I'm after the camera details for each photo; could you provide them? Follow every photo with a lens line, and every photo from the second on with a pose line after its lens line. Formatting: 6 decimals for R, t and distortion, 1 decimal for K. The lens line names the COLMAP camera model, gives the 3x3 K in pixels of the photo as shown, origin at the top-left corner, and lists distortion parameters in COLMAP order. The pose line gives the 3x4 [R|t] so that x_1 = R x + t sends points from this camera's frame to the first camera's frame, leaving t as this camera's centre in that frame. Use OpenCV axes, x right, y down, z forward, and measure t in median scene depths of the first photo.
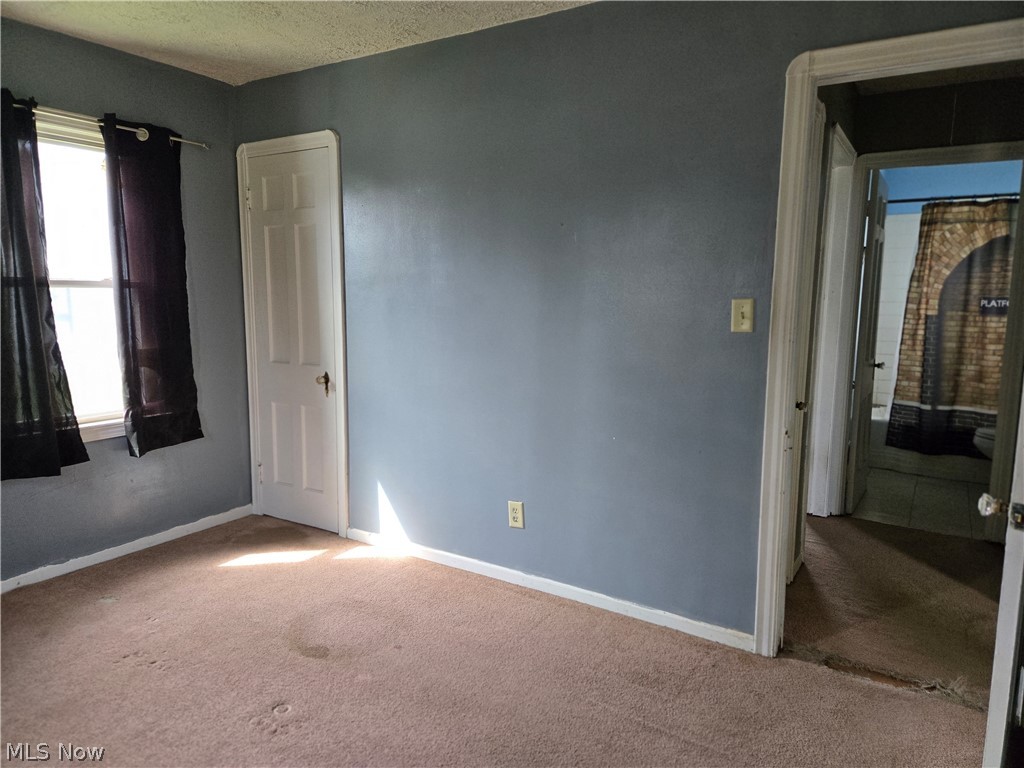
lens RADIAL K [[686.7, 0, 507.8], [0, 686.7, 388.4], [0, 0, 1]] dist [0.078029, -0.062939]
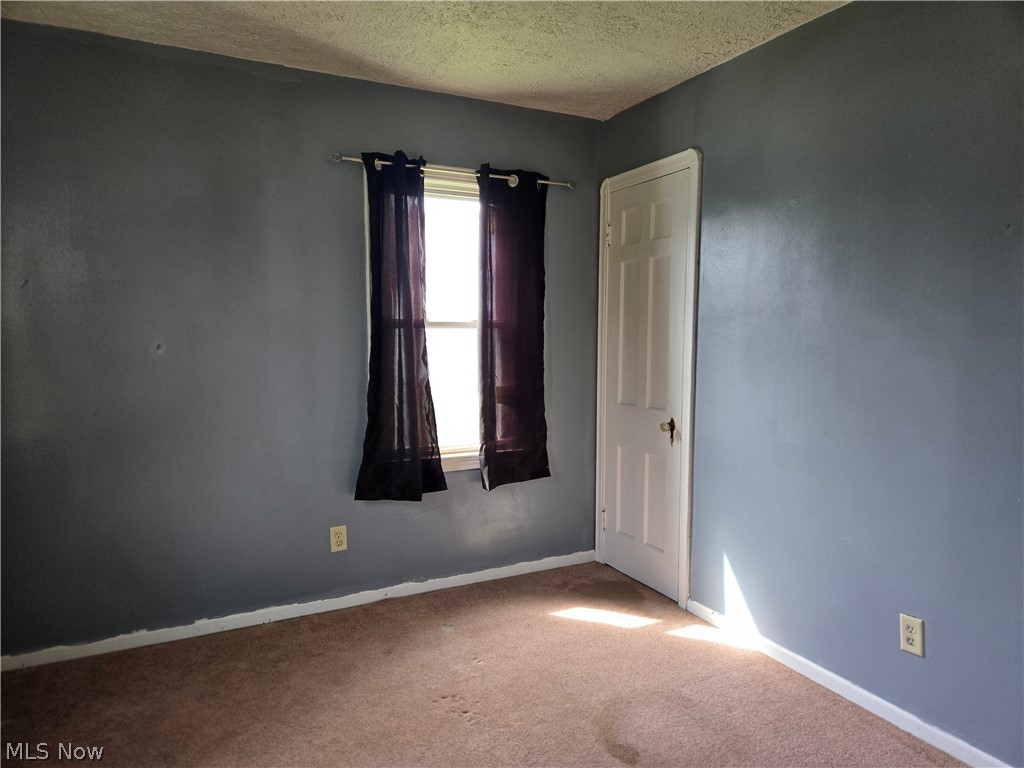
lens RADIAL K [[686.7, 0, 515.7], [0, 686.7, 395.6], [0, 0, 1]] dist [0.078029, -0.062939]
pose [[0.857288, 0.042404, -0.513088, 0.024443], [-0.064984, 0.997544, -0.026136, -0.020467], [0.510720, 0.055749, 0.857938, 0.159831]]
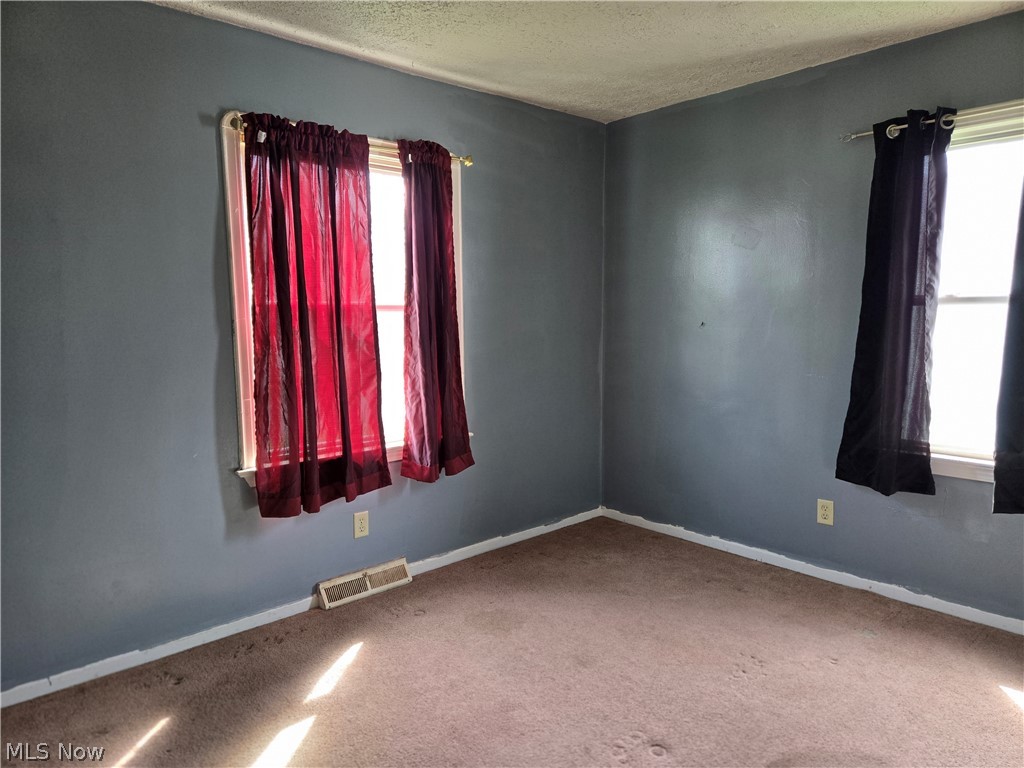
lens RADIAL K [[686.7, 0, 510.9], [0, 686.7, 394.5], [0, 0, 1]] dist [0.078029, -0.062939]
pose [[-0.279467, 0.109014, -0.953947, 0.441531], [-0.126867, 0.980630, 0.149230, -0.097875], [0.951737, 0.162730, -0.260223, 0.748591]]
